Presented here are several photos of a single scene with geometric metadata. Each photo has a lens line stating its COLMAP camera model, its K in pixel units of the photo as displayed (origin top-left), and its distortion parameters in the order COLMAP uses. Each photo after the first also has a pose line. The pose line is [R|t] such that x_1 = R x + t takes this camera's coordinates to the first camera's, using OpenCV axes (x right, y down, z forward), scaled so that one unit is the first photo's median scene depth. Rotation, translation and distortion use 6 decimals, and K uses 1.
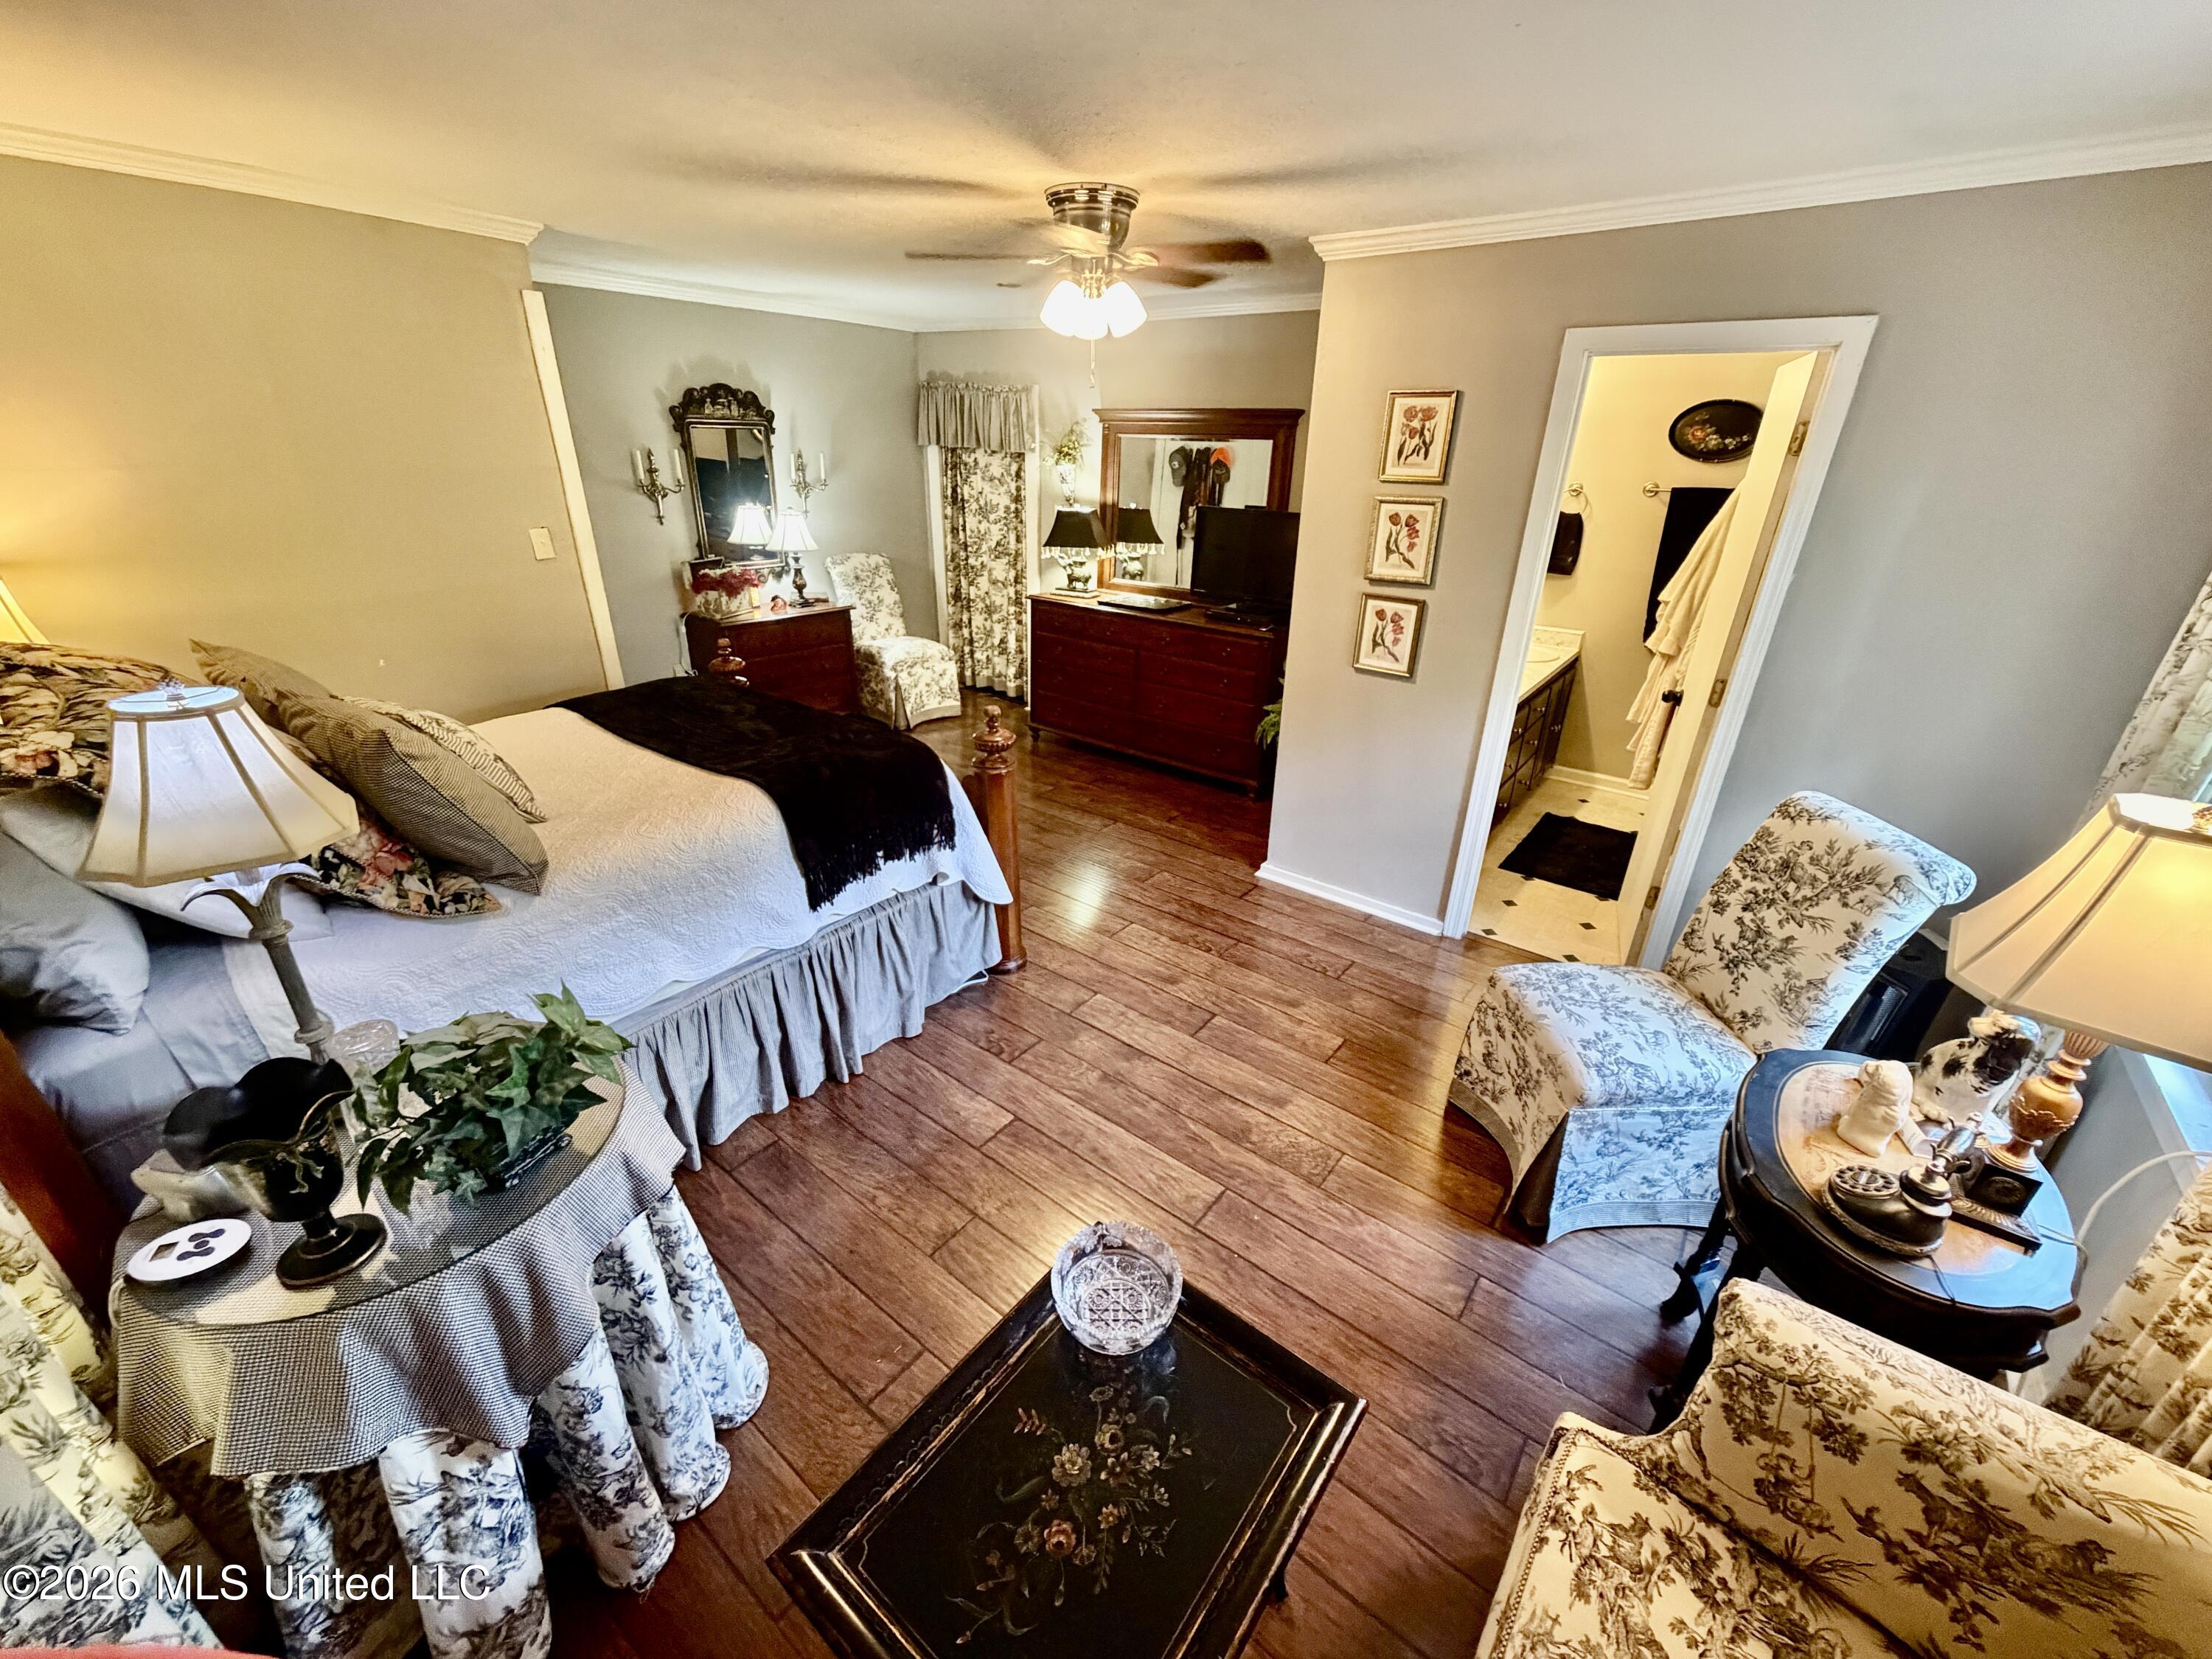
lens RADIAL K [[886.2, 0, 1106.0], [0, 886.2, 829.5], [0, 0, 1]] dist [-0.000843, 0.000054]
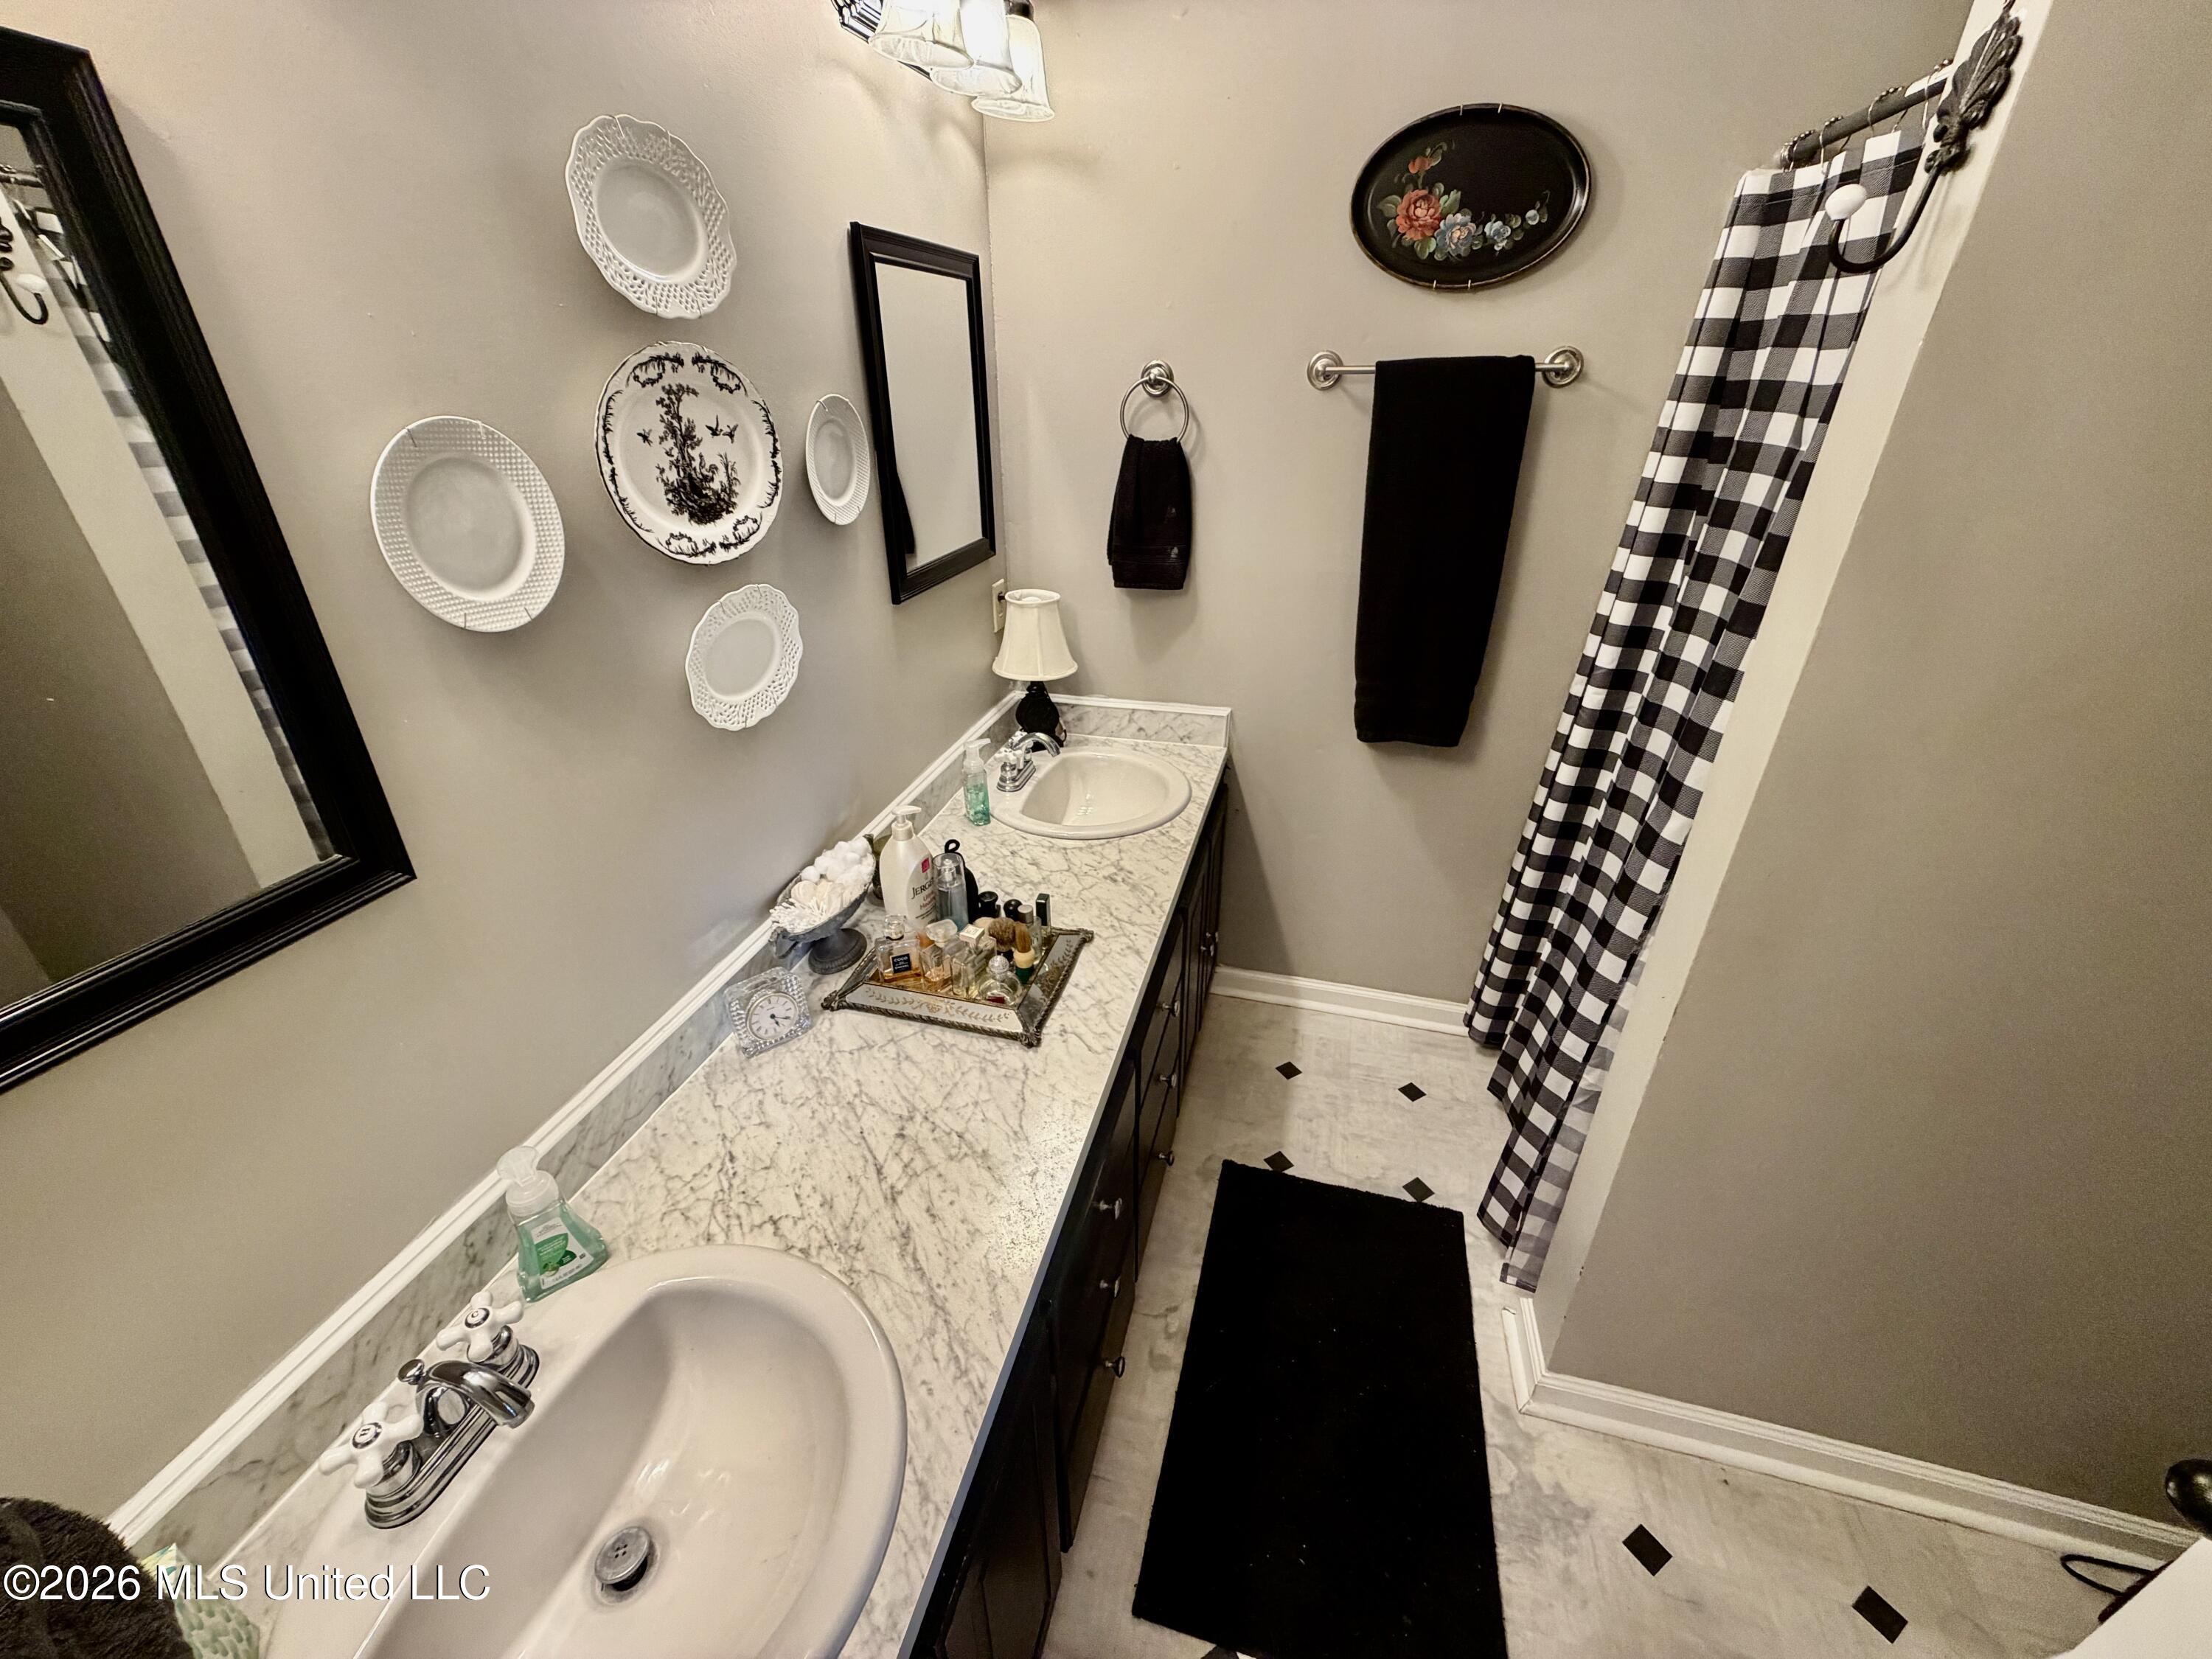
lens RADIAL K [[886.2, 0, 1106.0], [0, 886.2, 829.5], [0, 0, 1]] dist [-0.000843, 0.000054]
pose [[0.924719, -0.191302, 0.329086, 0.340637], [0.173802, 0.981353, 0.082095, -0.223654], [-0.338655, -0.018719, 0.940725, 0.633731]]
